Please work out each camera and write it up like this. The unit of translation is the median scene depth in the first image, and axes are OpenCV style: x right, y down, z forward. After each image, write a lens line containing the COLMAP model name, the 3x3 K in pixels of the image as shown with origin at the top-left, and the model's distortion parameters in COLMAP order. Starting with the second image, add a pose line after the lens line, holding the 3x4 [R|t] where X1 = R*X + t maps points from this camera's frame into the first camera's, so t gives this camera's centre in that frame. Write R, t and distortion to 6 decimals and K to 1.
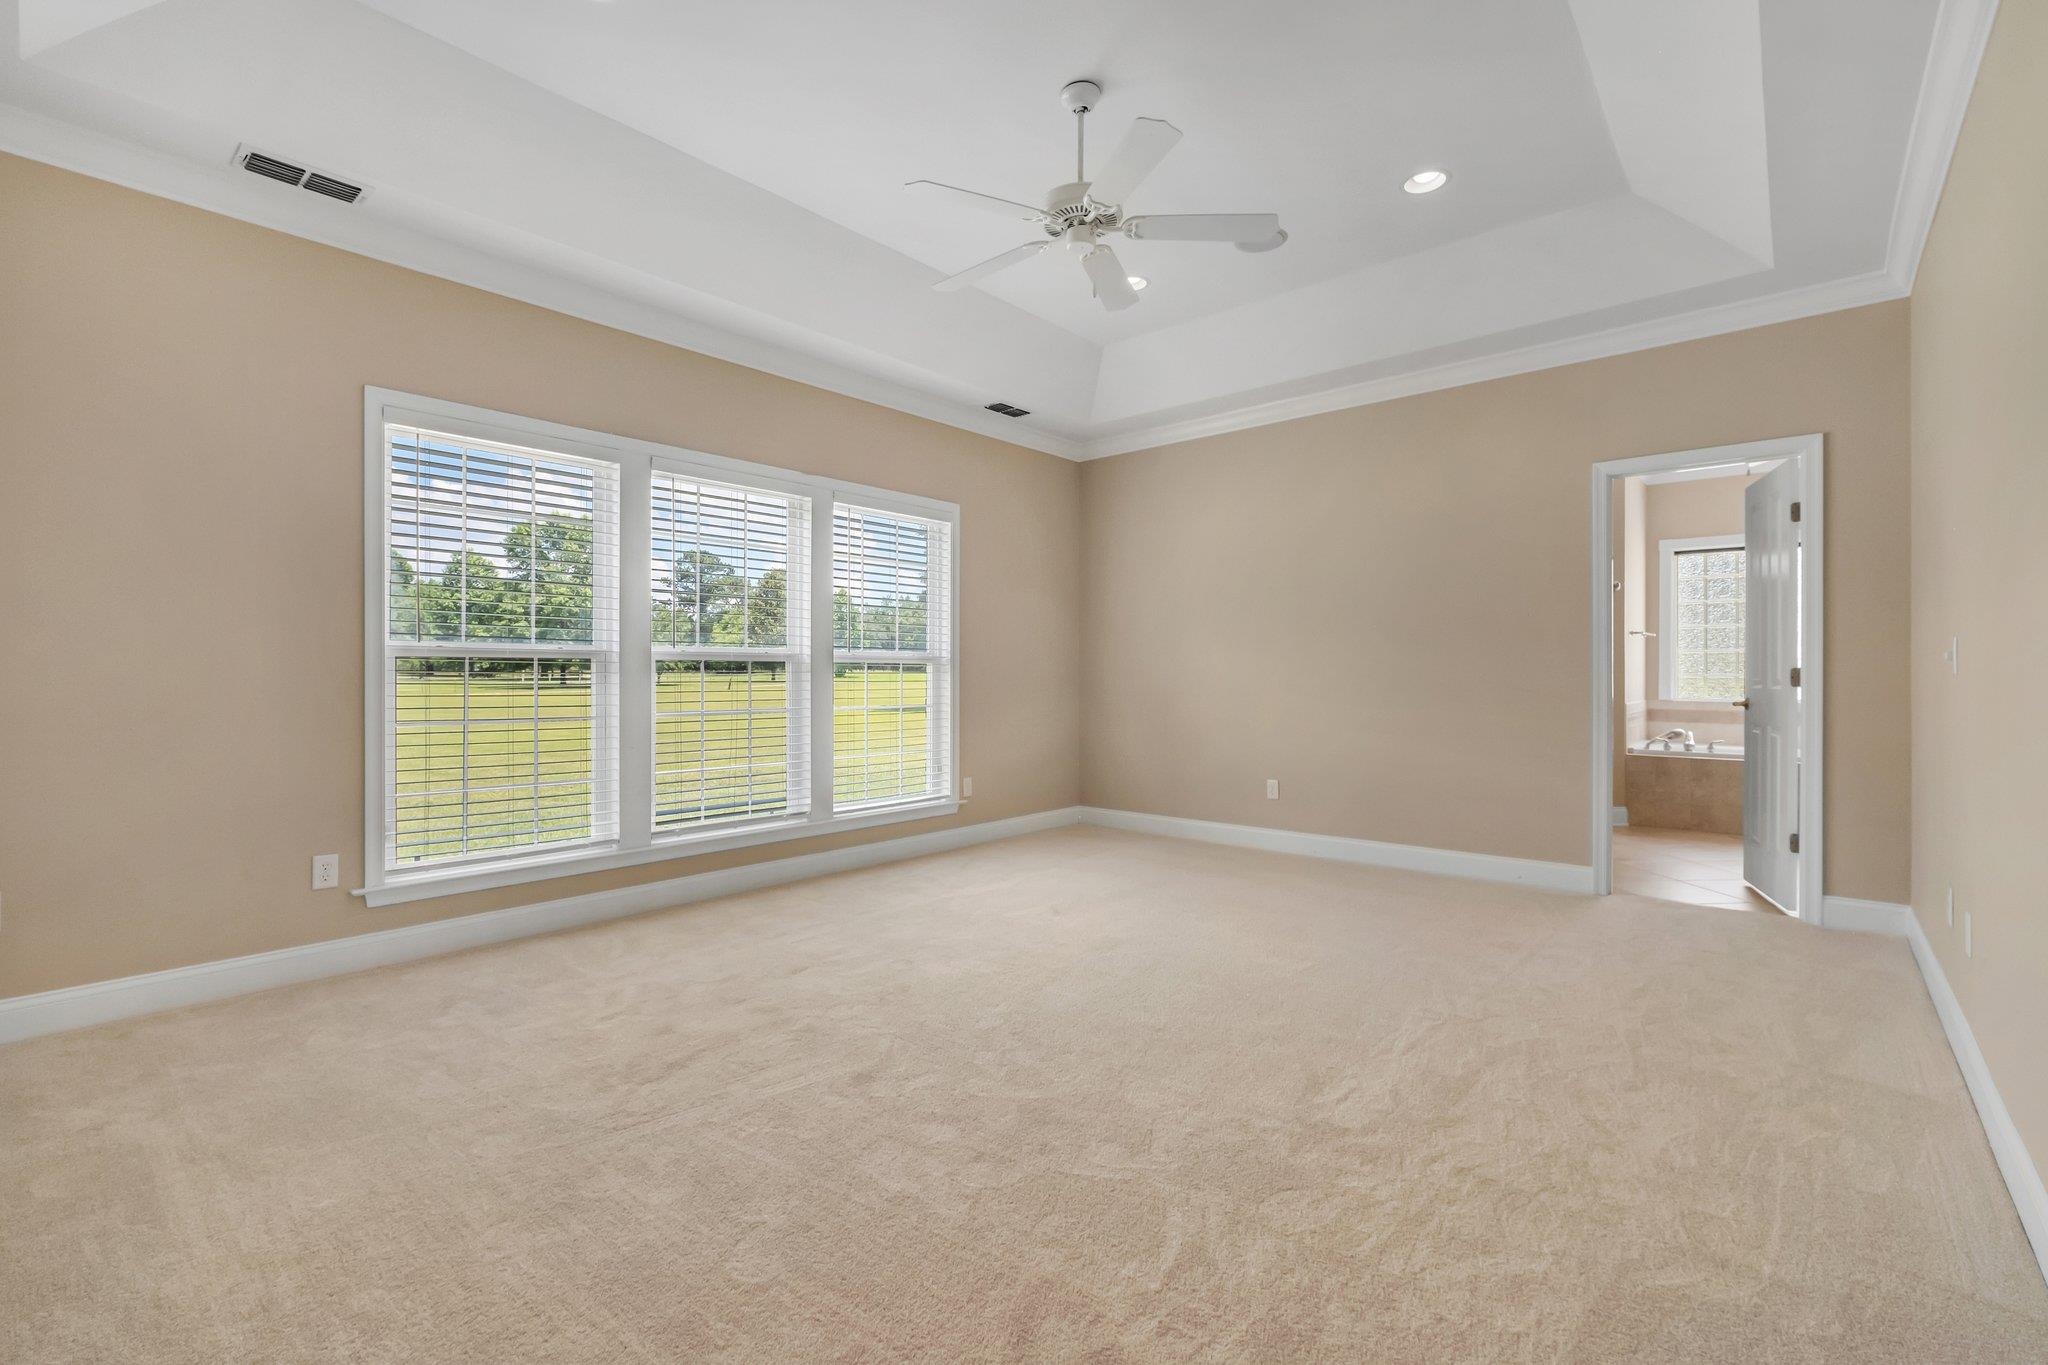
lens RADIAL K [[892.3, 0, 1021.4], [0, 892.3, 675.5], [0, 0, 1]] dist [0.000016, 0.000348]
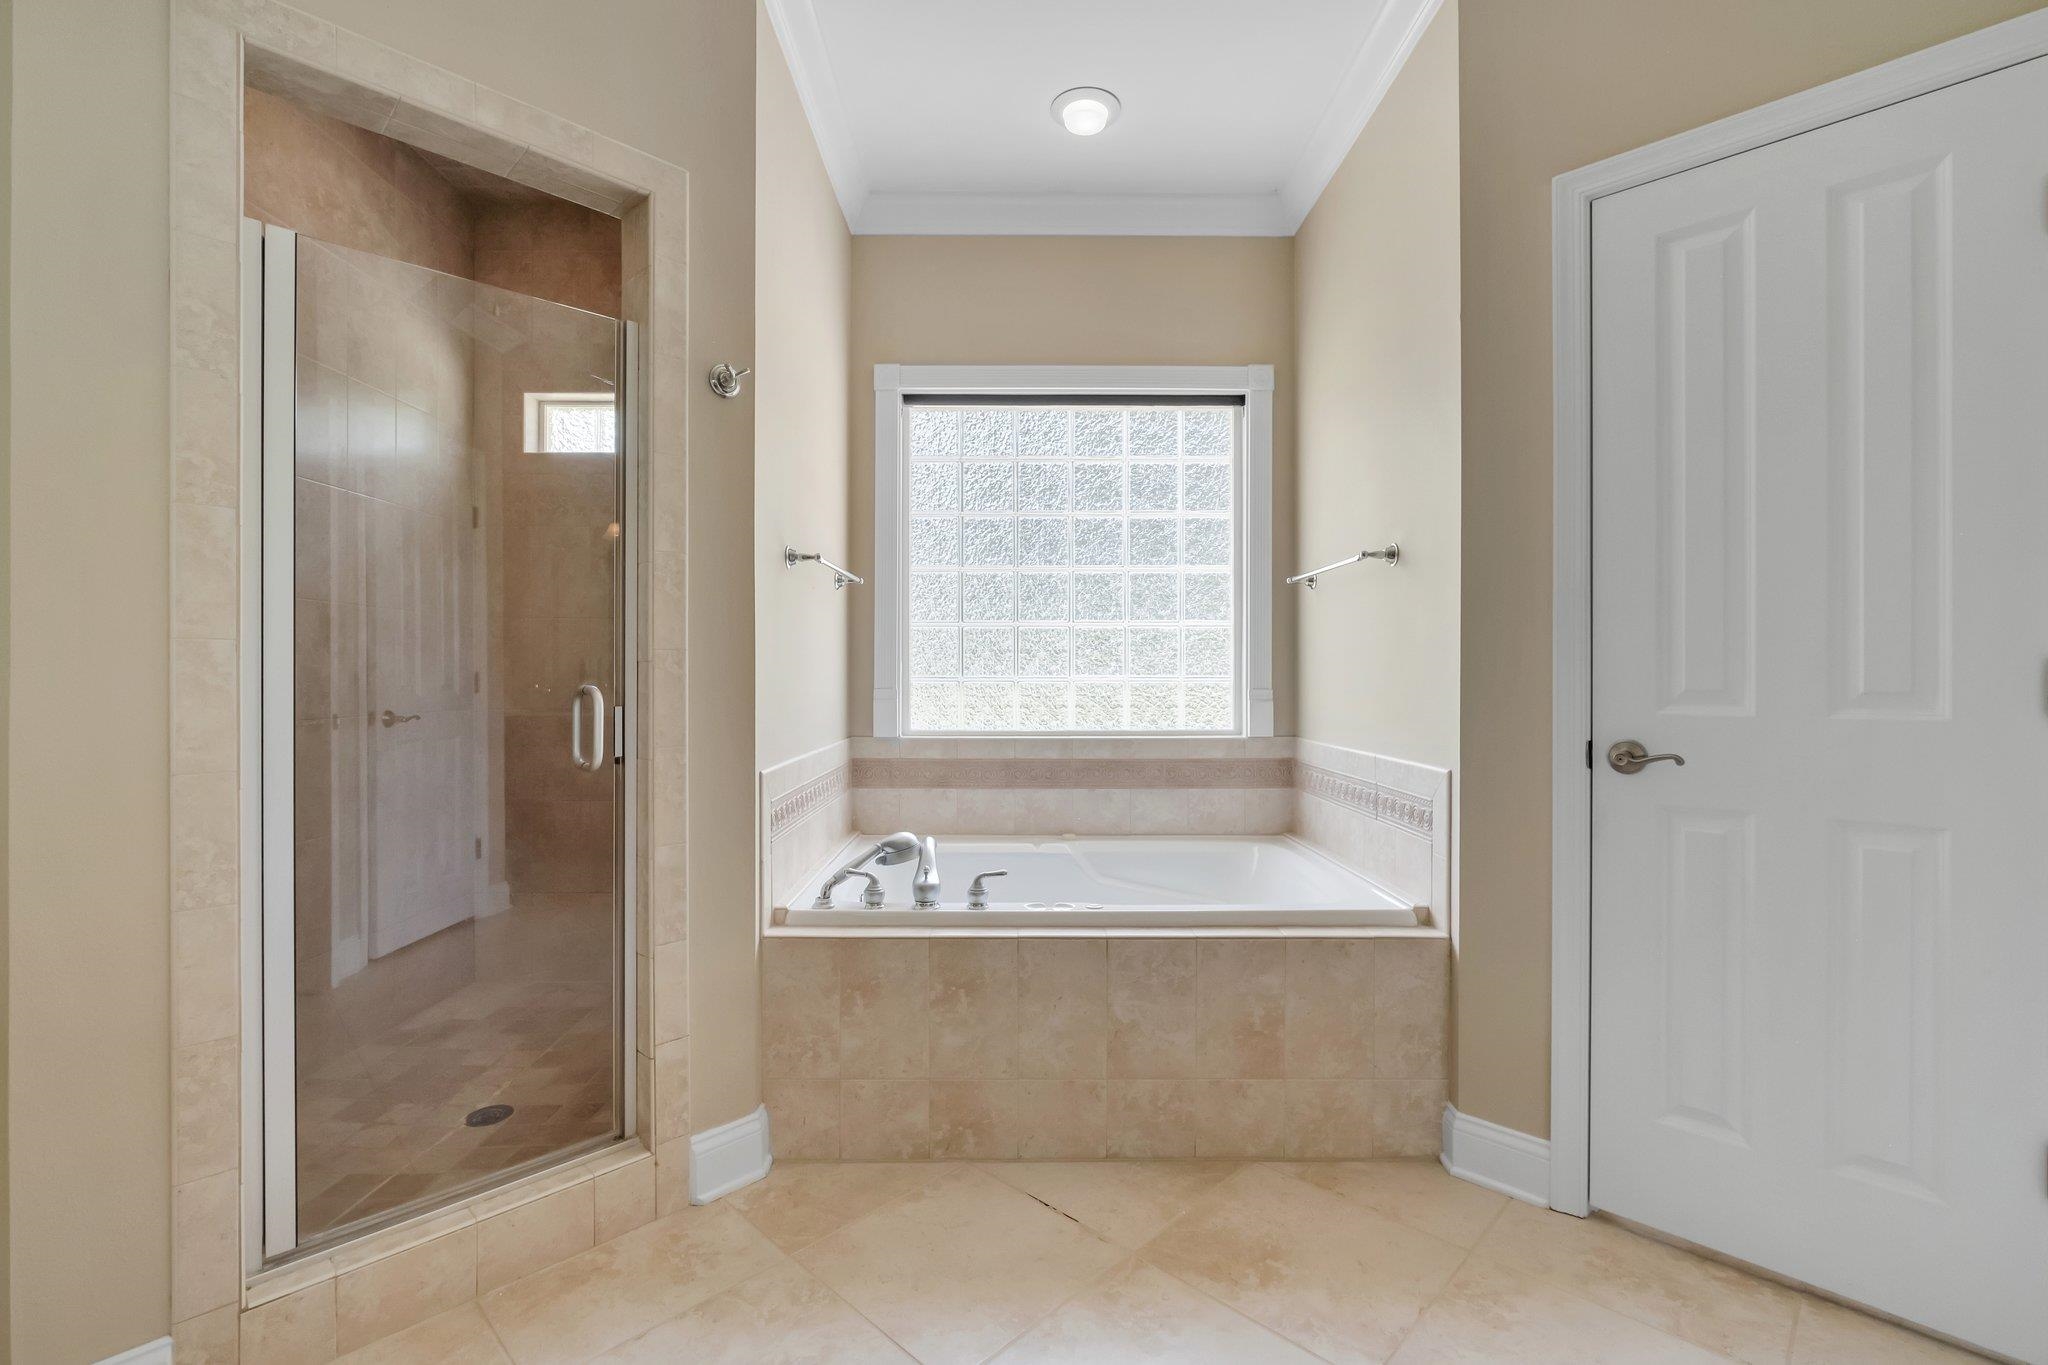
lens RADIAL K [[892.3, 0, 1021.4], [0, 892.3, 675.5], [0, 0, 1]] dist [0.000016, 0.000348]
pose [[0.744038, -0.000885, 0.668136, 0.486559], [0.003597, 0.999990, -0.002682, -0.000645], [-0.668127, 0.004399, 0.744034, 0.642114]]
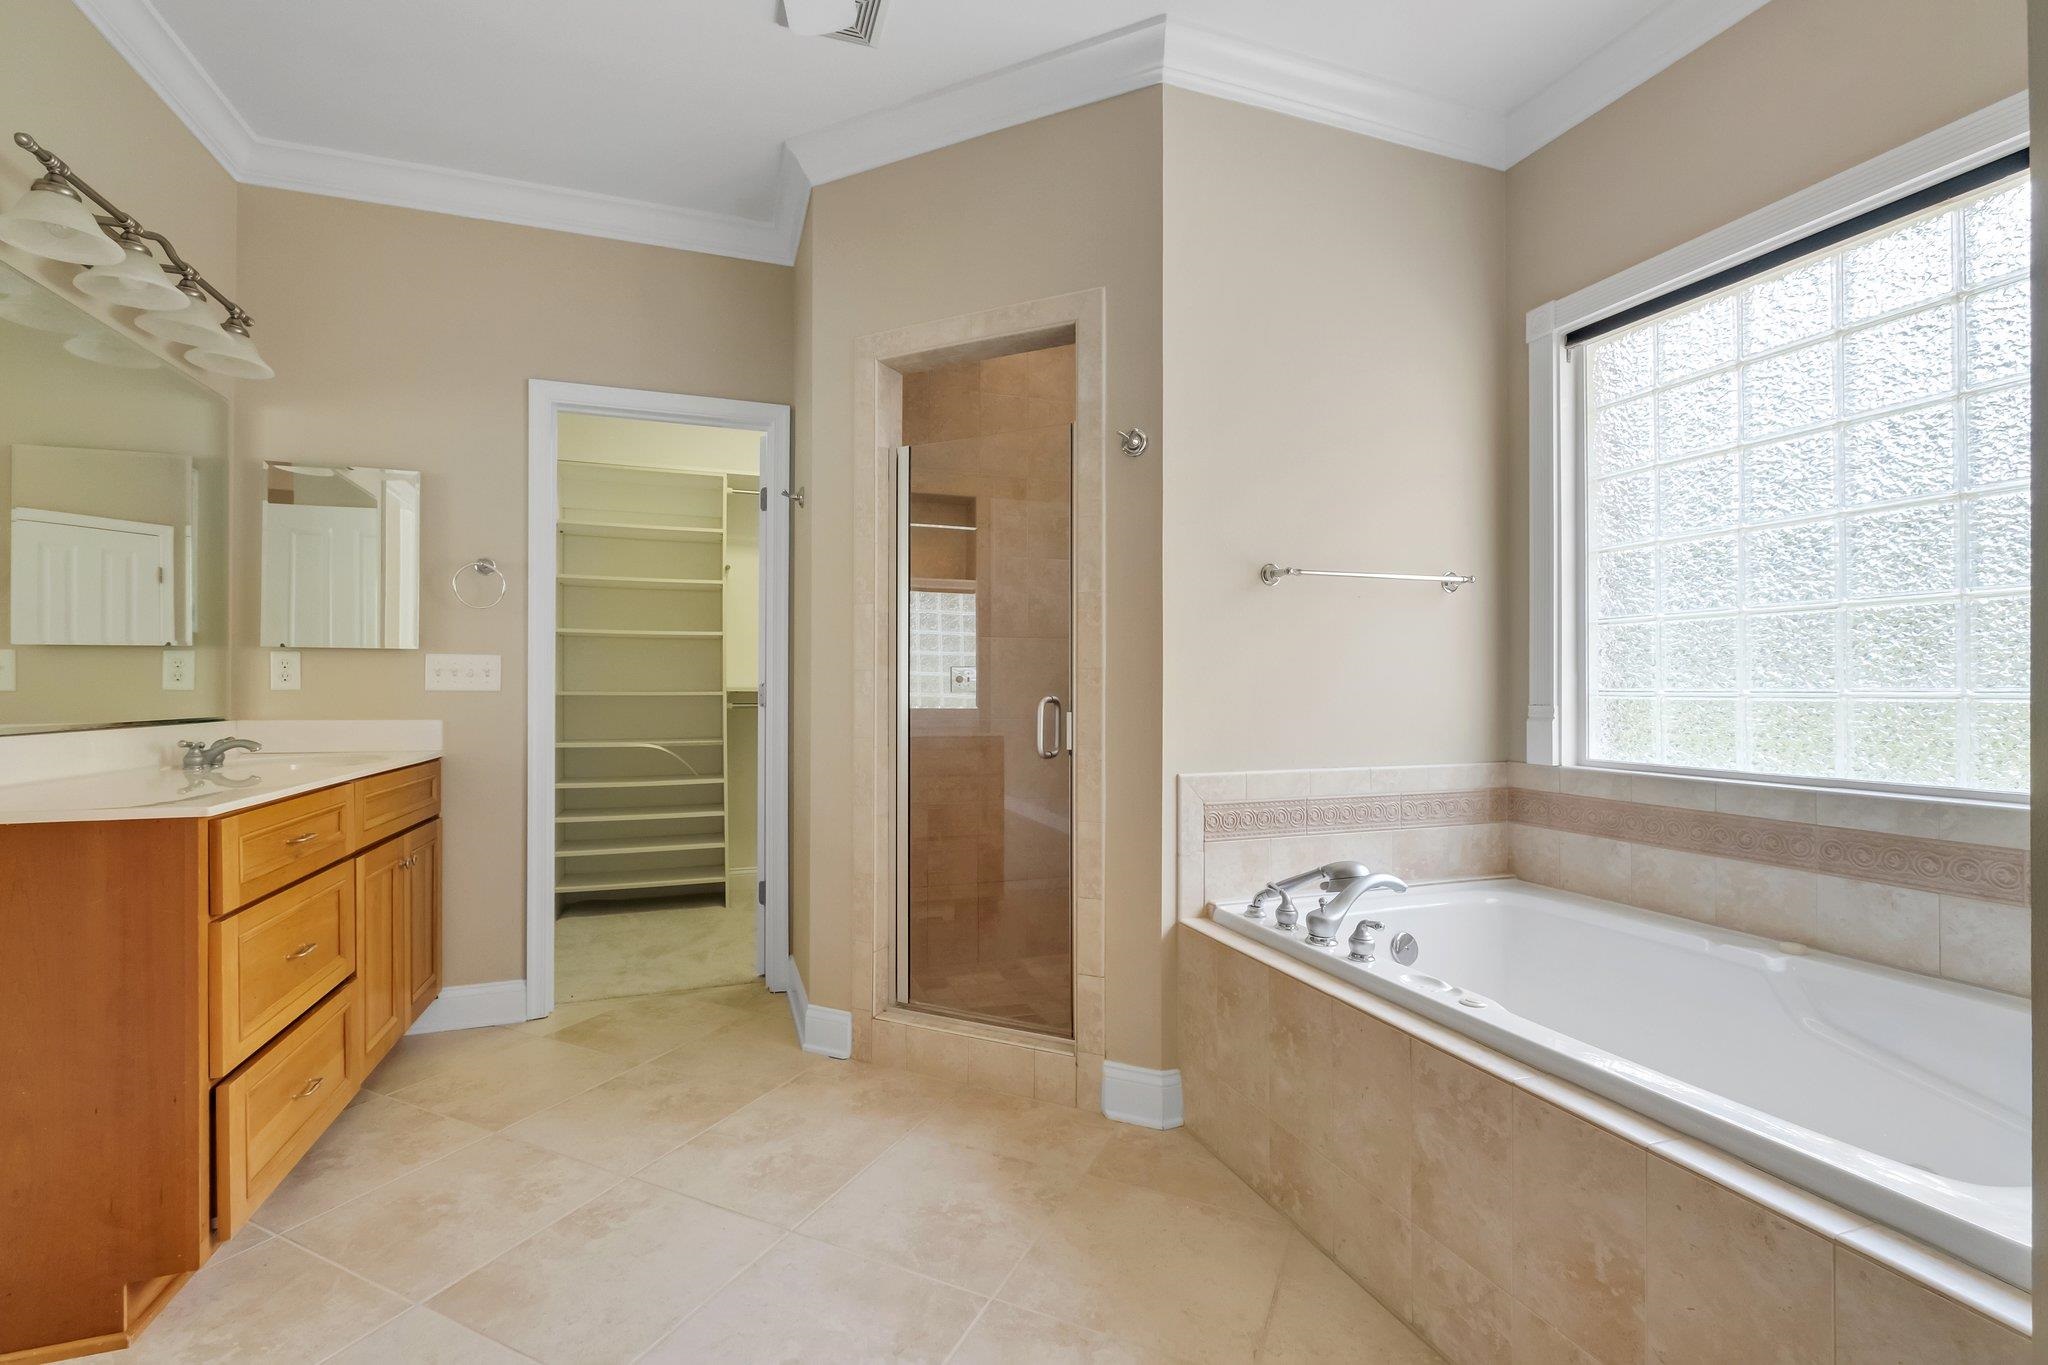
lens RADIAL K [[899.9, 0, 1024.0], [0, 899.9, 682.5], [0, 0, 1]] dist [-0.001920, -0.000231]
pose [[0.876856, -0.004482, -0.480732, 0.717542], [-0.001102, 0.999935, -0.011332, -0.000271], [0.480752, 0.010466, 0.876794, 0.599722]]
